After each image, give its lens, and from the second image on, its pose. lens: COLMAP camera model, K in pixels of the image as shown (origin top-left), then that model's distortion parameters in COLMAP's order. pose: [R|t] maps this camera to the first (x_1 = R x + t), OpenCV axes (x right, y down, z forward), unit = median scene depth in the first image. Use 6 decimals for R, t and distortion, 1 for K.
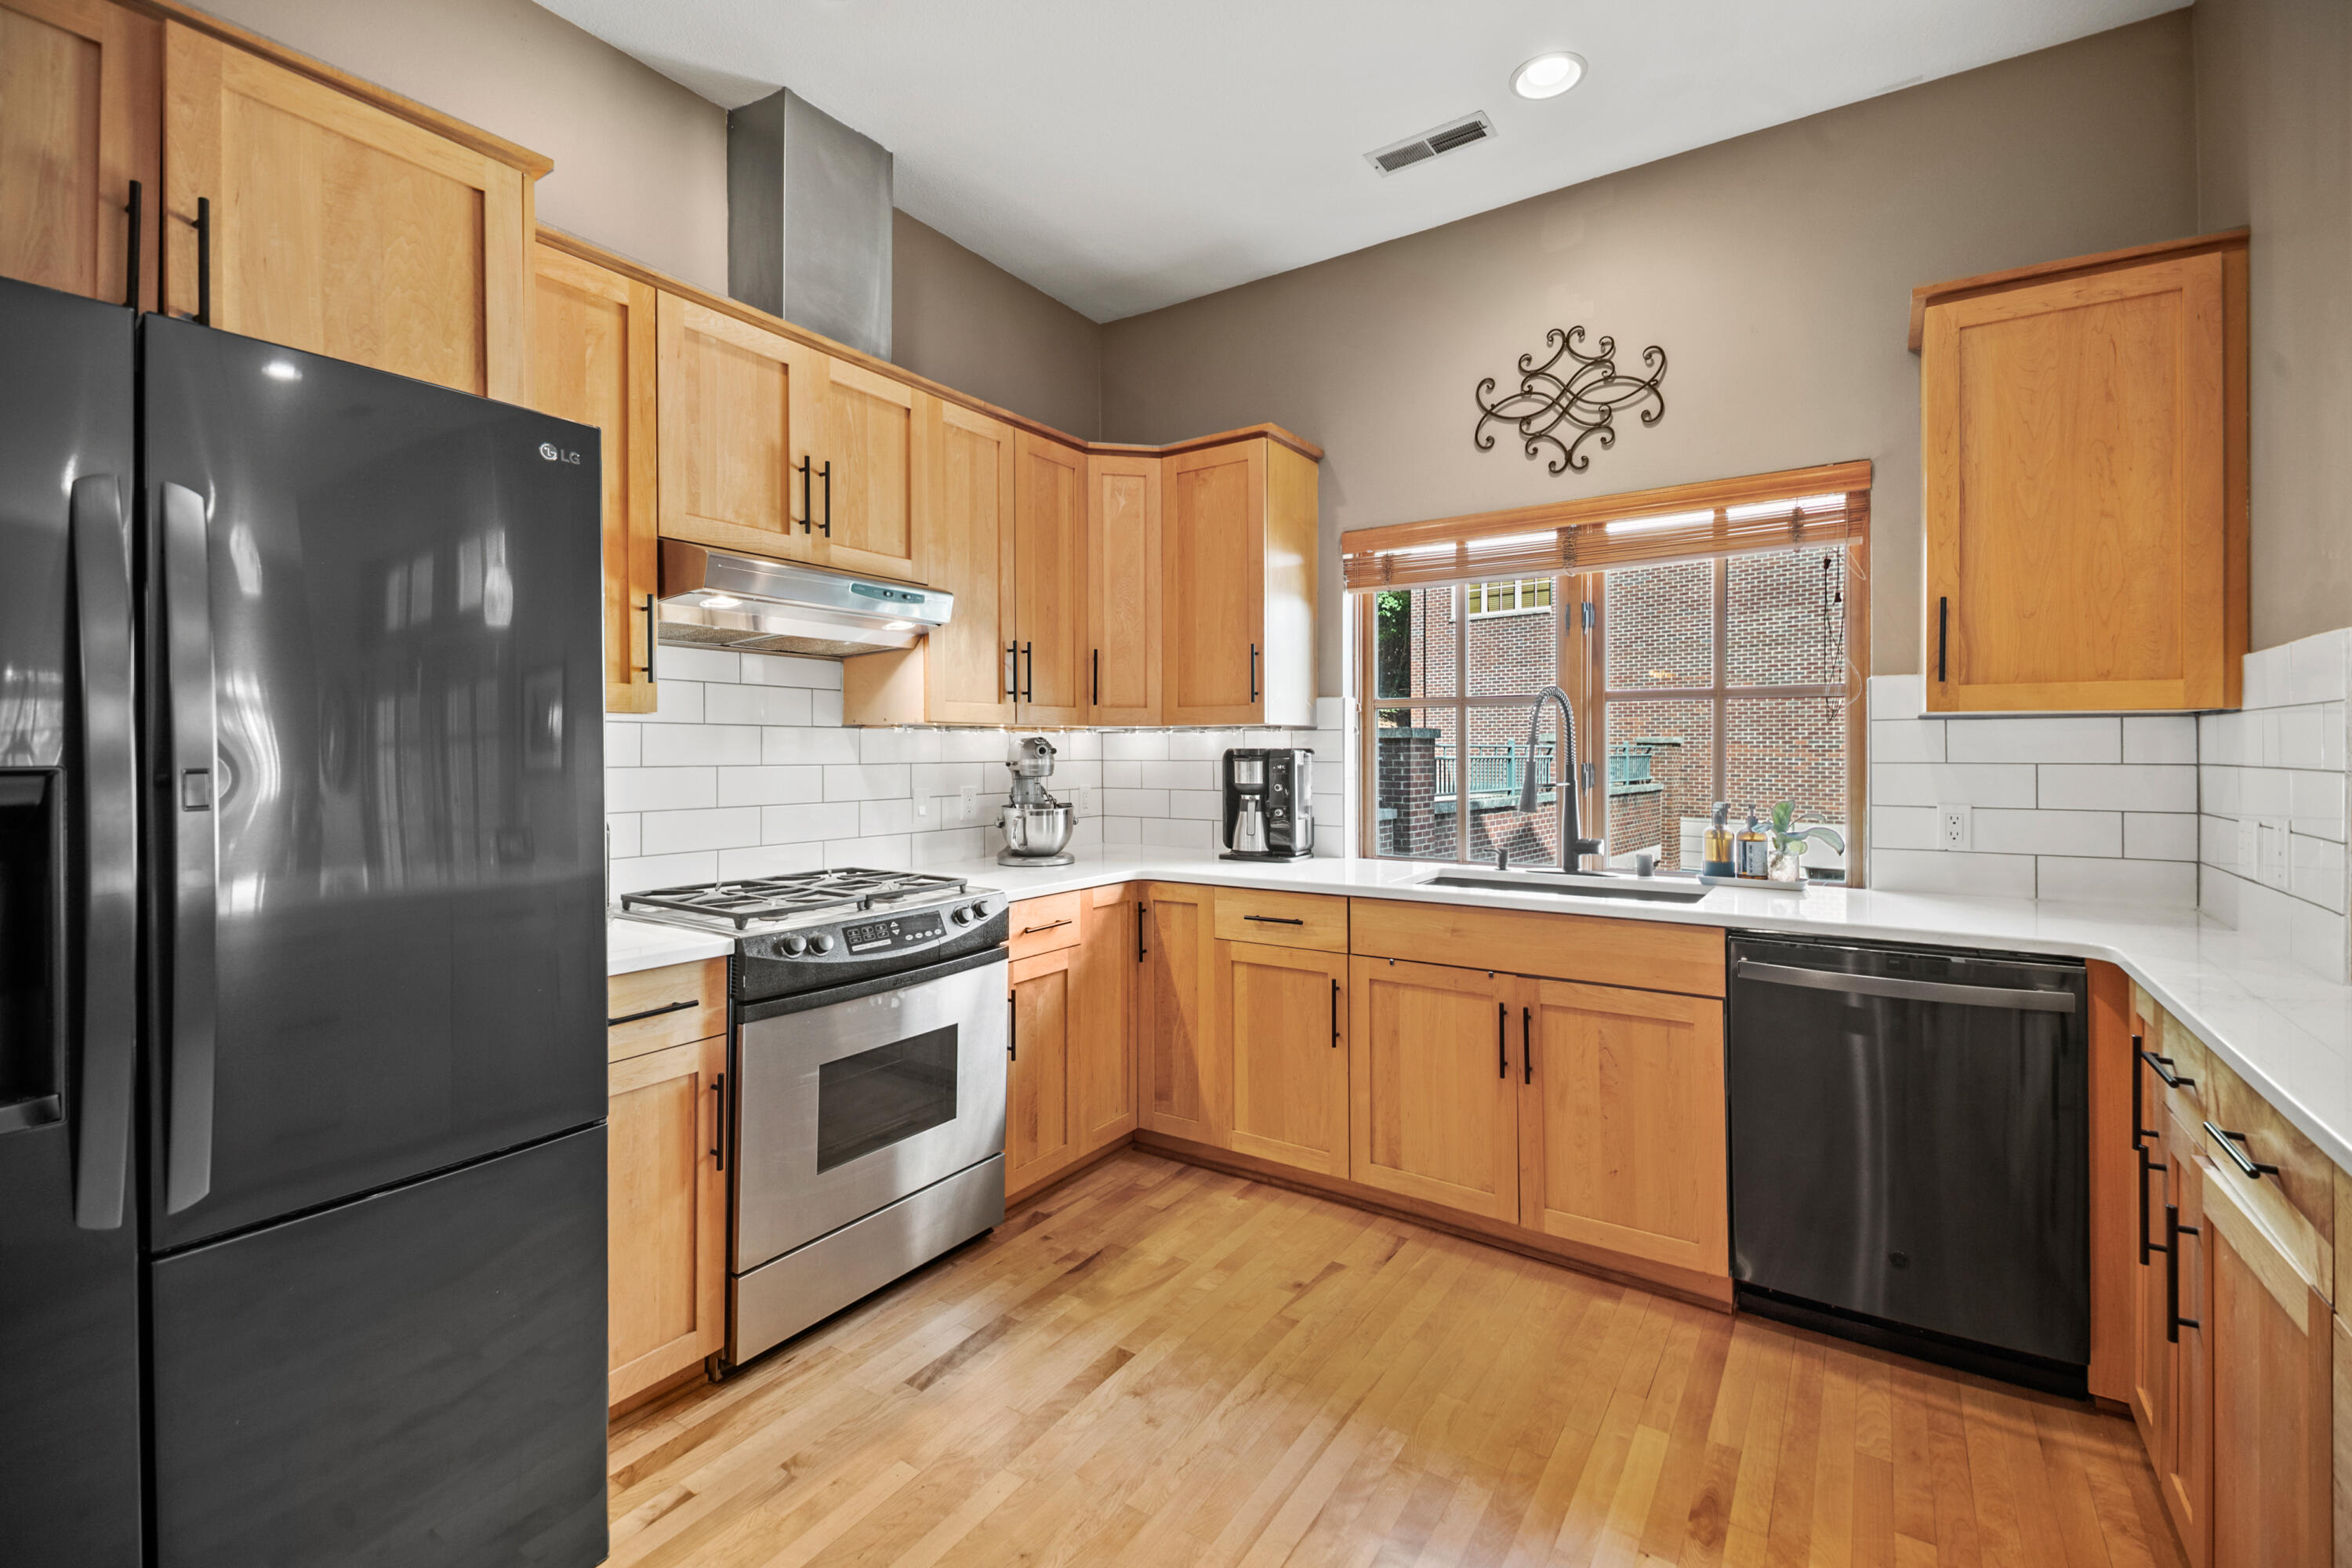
lens RADIAL K [[1031.2, 0, 1196.6], [0, 1031.2, 746.8], [0, 0, 1]] dist [0.031557, -0.018153]
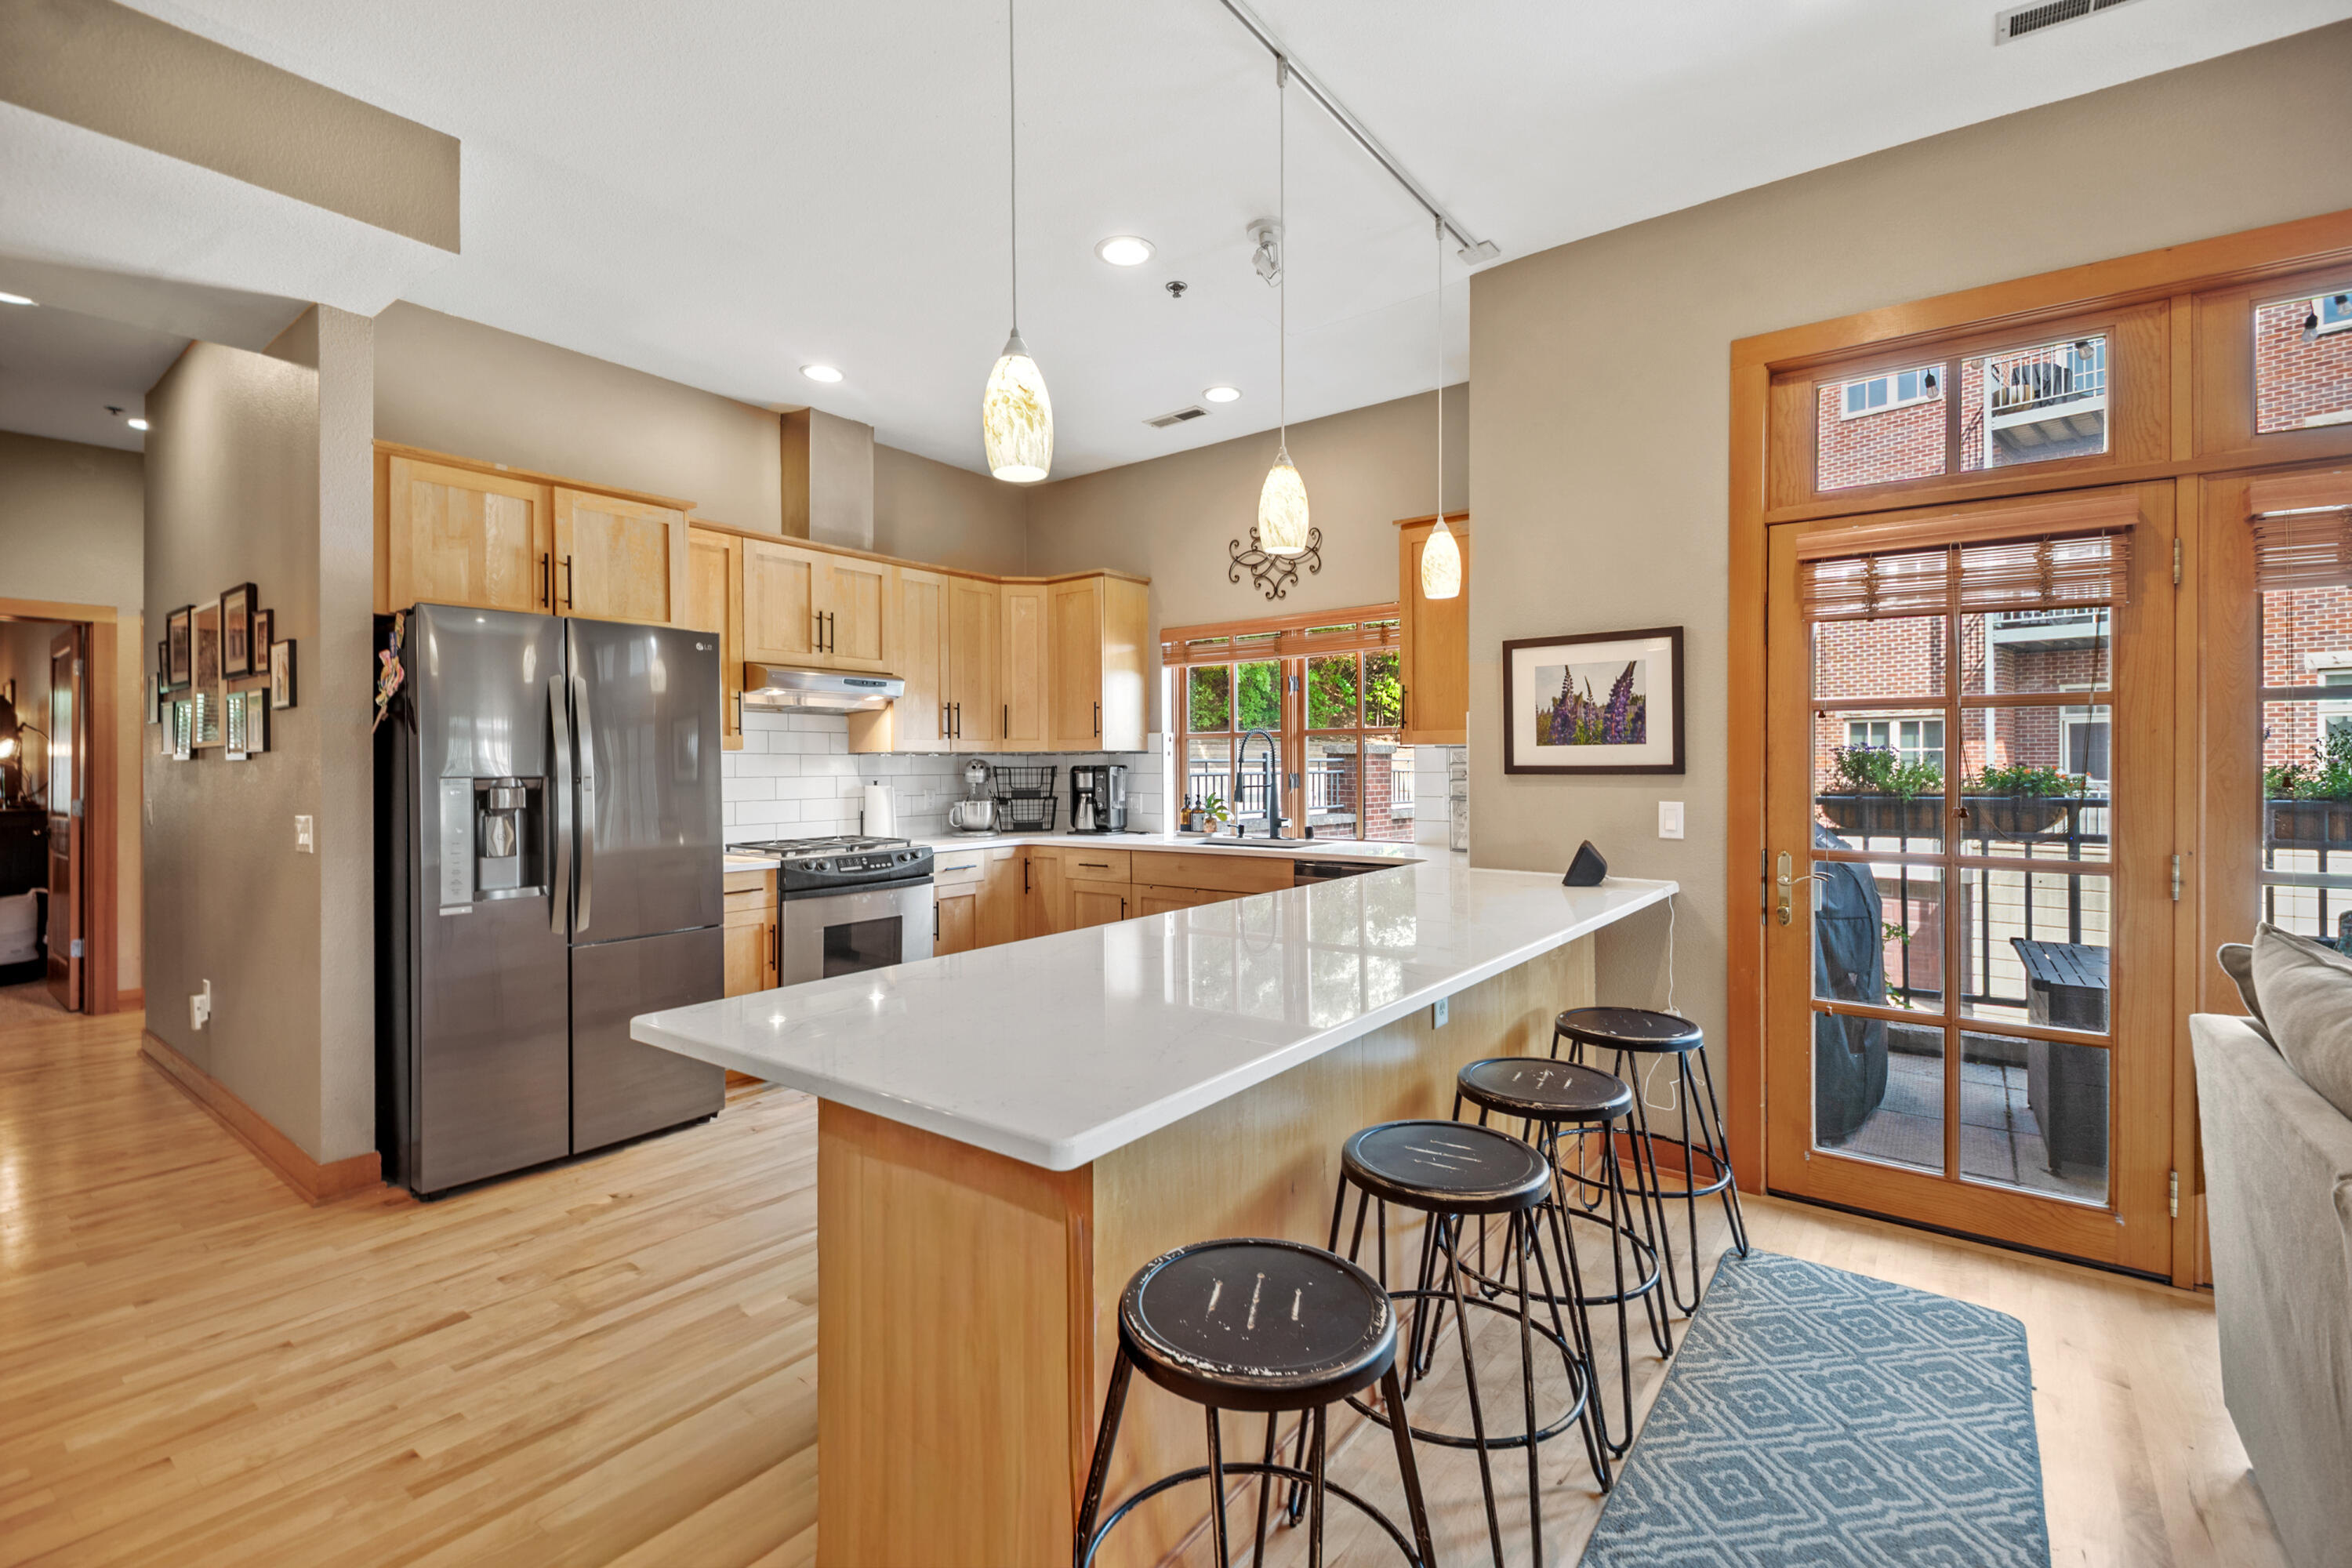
lens RADIAL K [[1031.2, 0, 1201.7], [0, 1031.2, 762.0], [0, 0, 1]] dist [0.031557, -0.018153]
pose [[0.997809, -0.005243, -0.065947, 0.393636], [0.005303, 0.999986, 0.000726, -0.005067], [0.065942, -0.001074, 0.997823, -0.747276]]
